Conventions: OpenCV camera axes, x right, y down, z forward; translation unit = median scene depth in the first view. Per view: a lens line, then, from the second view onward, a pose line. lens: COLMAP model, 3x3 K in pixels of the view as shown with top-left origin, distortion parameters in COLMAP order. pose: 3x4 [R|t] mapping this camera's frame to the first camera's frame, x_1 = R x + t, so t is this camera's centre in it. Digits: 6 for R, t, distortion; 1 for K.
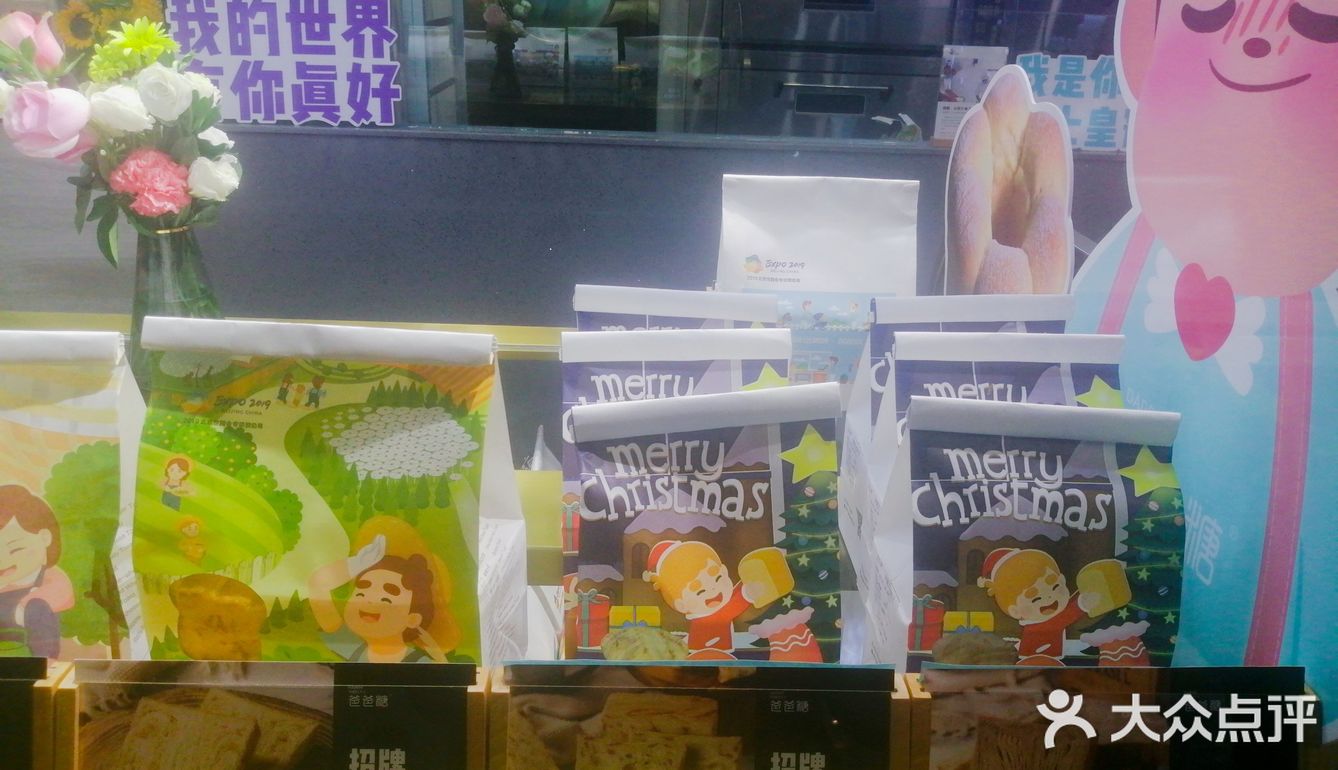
lens RADIAL K [[1002.5, 0, 669.0], [0, 1002.5, 385.0], [0, 0, 1]] dist [0.034291, -0.071334]
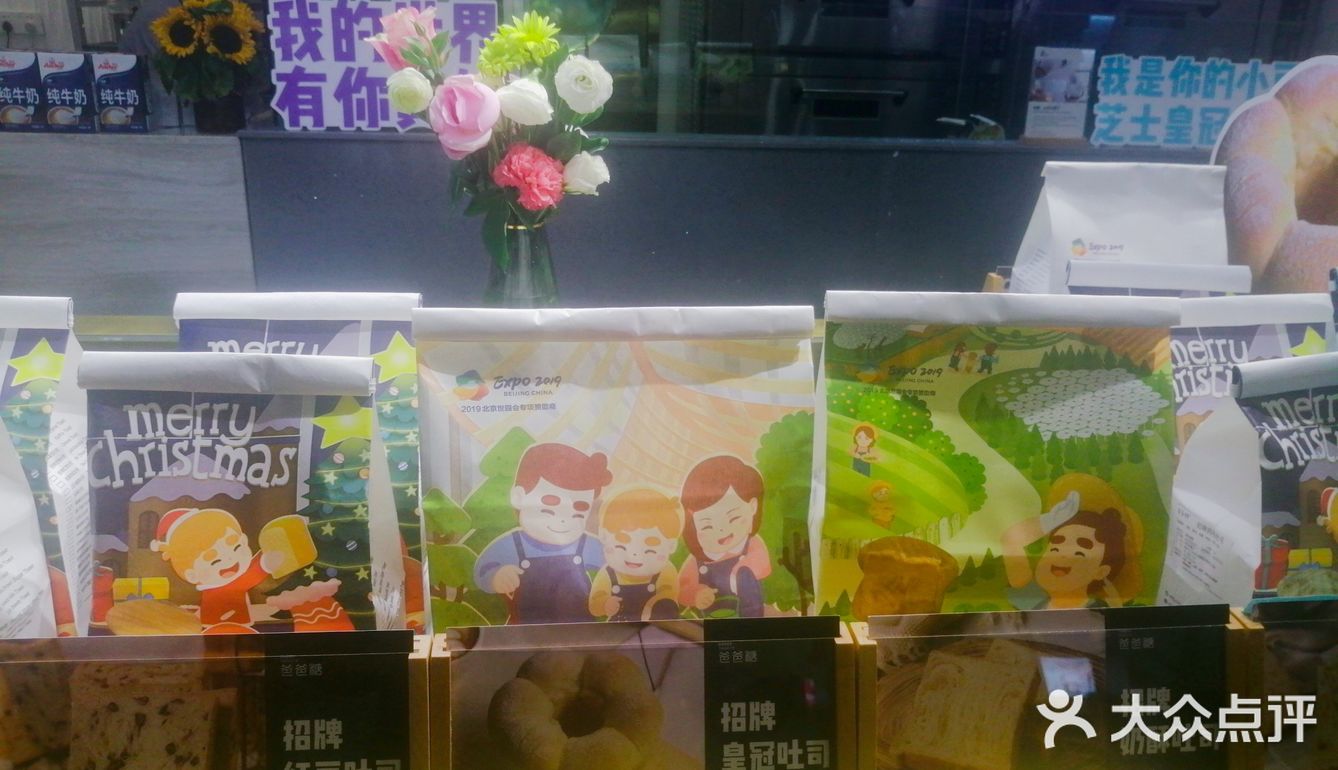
lens RADIAL K [[1002.5, 0, 669.0], [0, 1002.5, 385.0], [0, 0, 1]] dist [0.034291, -0.071334]
pose [[0.996959, -0.030009, 0.071915, -0.761763], [0.030750, 0.999485, -0.009206, 0.033867], [-0.071602, 0.011389, 0.997368, -0.017376]]
